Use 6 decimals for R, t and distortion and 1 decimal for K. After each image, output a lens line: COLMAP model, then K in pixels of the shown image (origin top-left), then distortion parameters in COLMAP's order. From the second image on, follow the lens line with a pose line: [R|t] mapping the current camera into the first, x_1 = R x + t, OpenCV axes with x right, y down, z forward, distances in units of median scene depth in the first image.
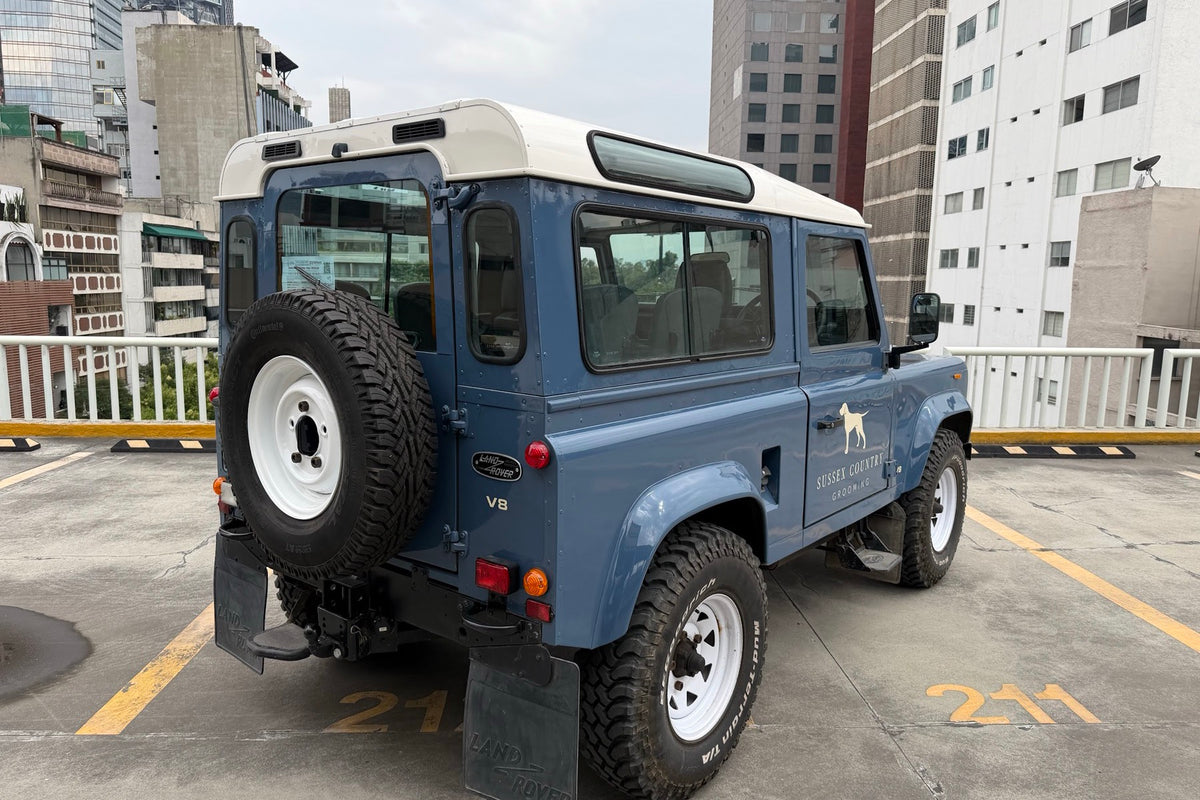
lens RADIAL K [[856.0, 0, 597.3], [0, 856.0, 405.0], [0, 0, 1]] dist [0.012510, -0.021227]
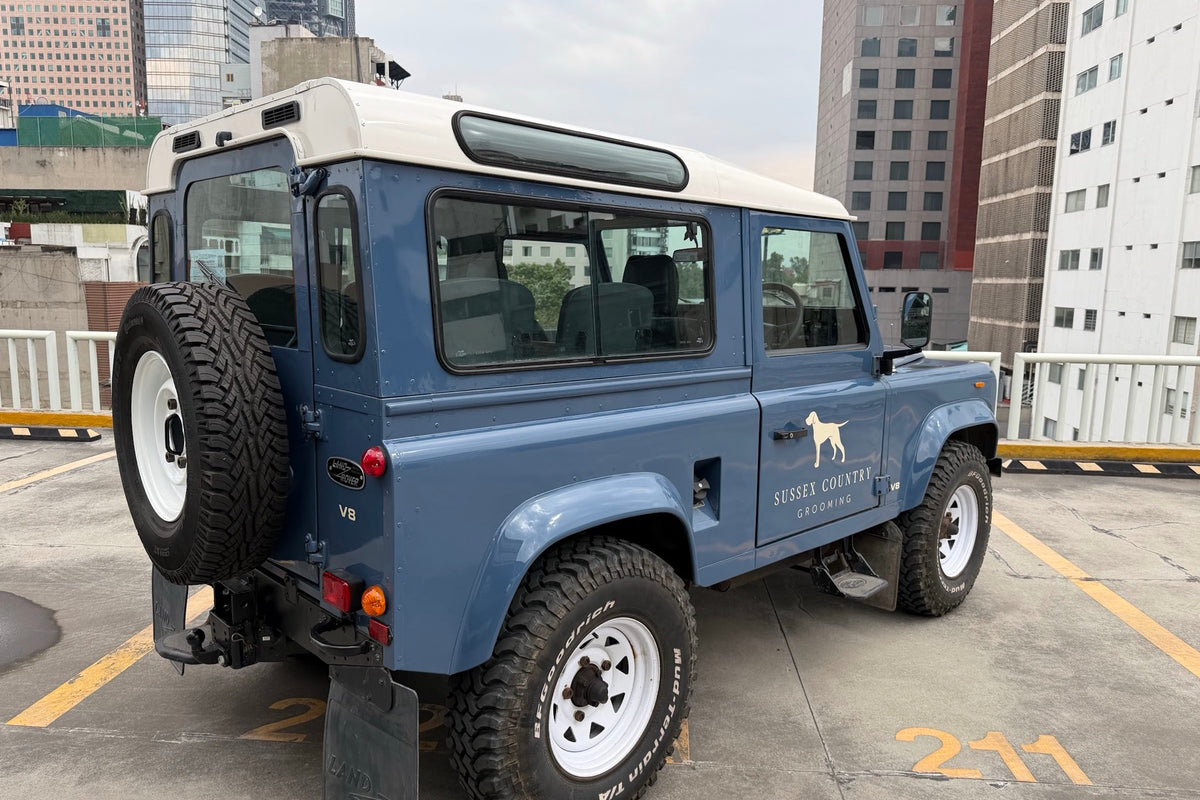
lens RADIAL K [[856.0, 0, 597.3], [0, 856.0, 405.0], [0, 0, 1]] dist [0.012510, -0.021227]
pose [[0.992685, 0.019426, -0.119162, 0.009607], [-0.019702, 0.999805, -0.001141, -0.000220], [0.119116, 0.003480, 0.992874, 0.003886]]
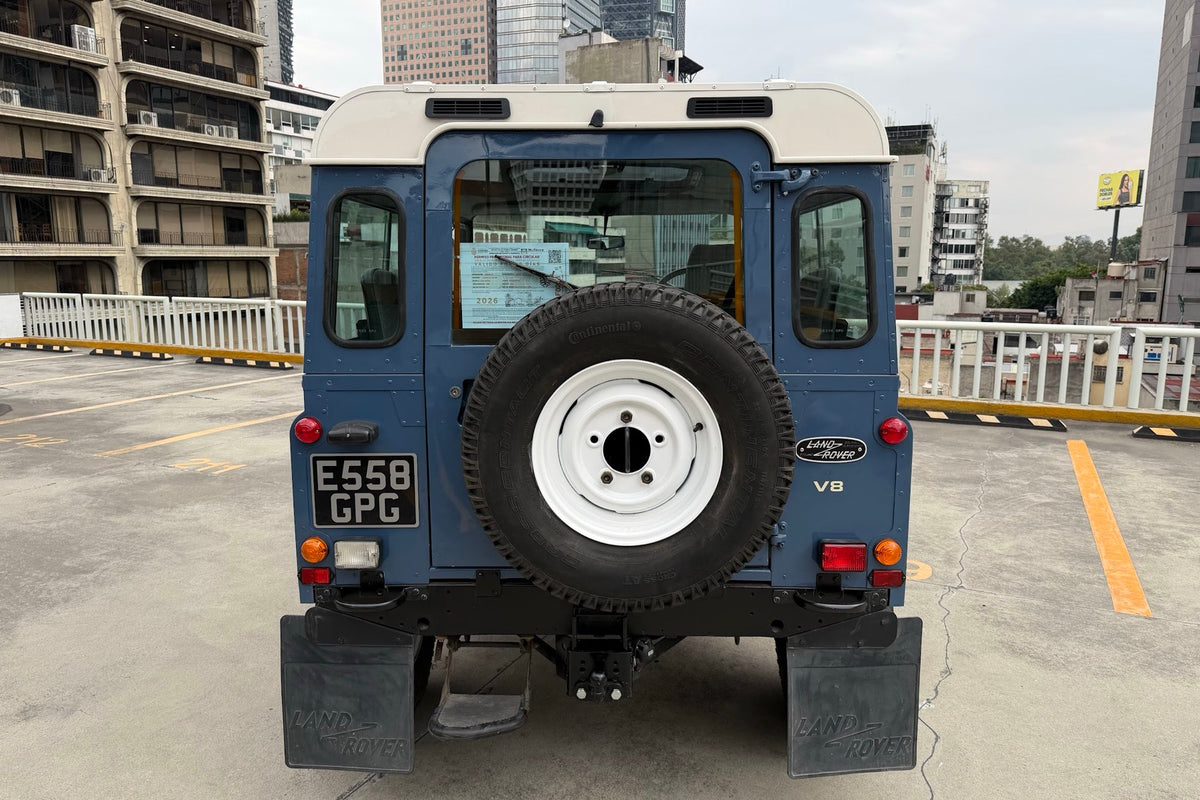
lens RADIAL K [[856.0, 0, 597.3], [0, 856.0, 405.0], [0, 0, 1]] dist [0.012510, -0.021227]
pose [[0.880485, 0.067567, -0.469233, 0.121984], [-0.060116, 0.997714, 0.030862, 0.004534], [0.470246, 0.001035, 0.882535, -0.020277]]
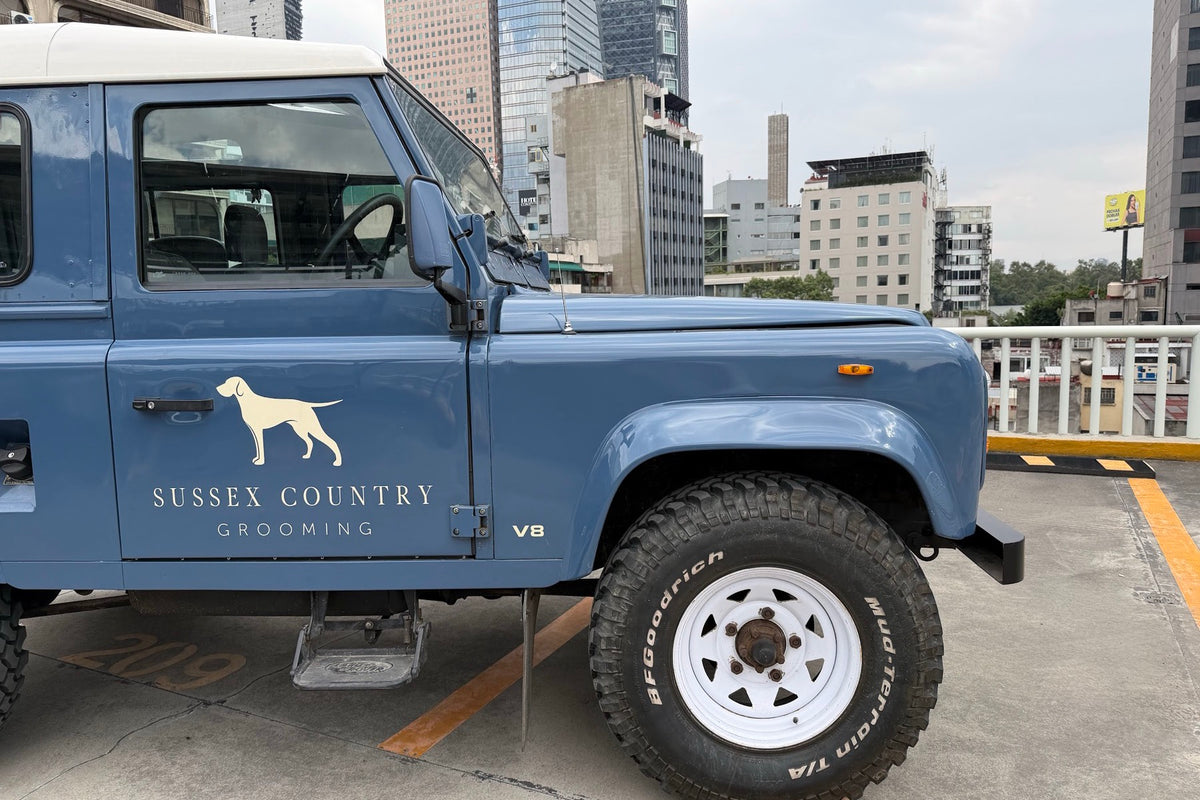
lens RADIAL K [[841.7, 0, 592.8], [0, 841.7, 425.1], [0, 0, 1]] dist [0.069001, -0.097502]
pose [[0.867574, 0.031227, -0.496327, 0.156096], [-0.029925, 0.999496, 0.010575, 0.003537], [0.496407, 0.005678, 0.868071, 0.023214]]
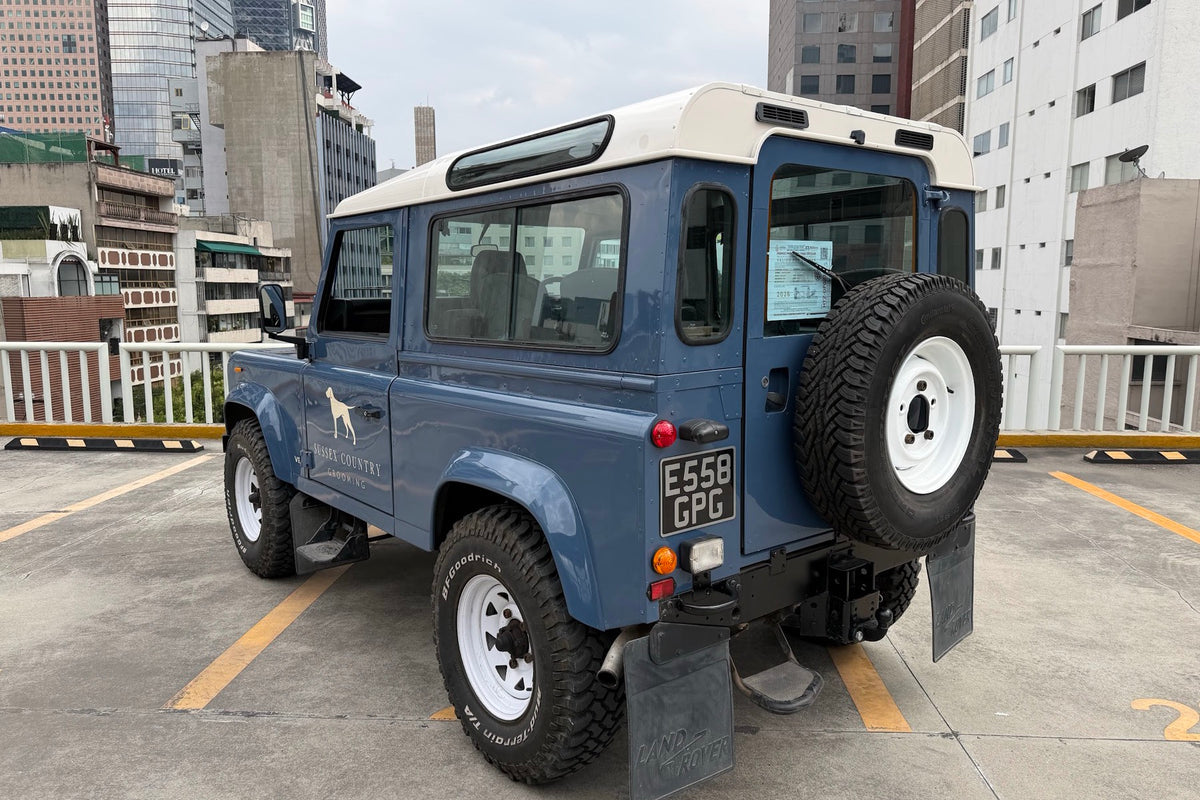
lens RADIAL K [[854.9, 0, 596.0], [0, 854.9, 404.4], [0, 0, 1]] dist [0.010141, -0.017904]
pose [[0.994583, -0.000473, -0.103949, 0.074993], [-0.000673, 0.999939, -0.010983, 0.001553], [0.103948, 0.010993, 0.994522, 0.004396]]
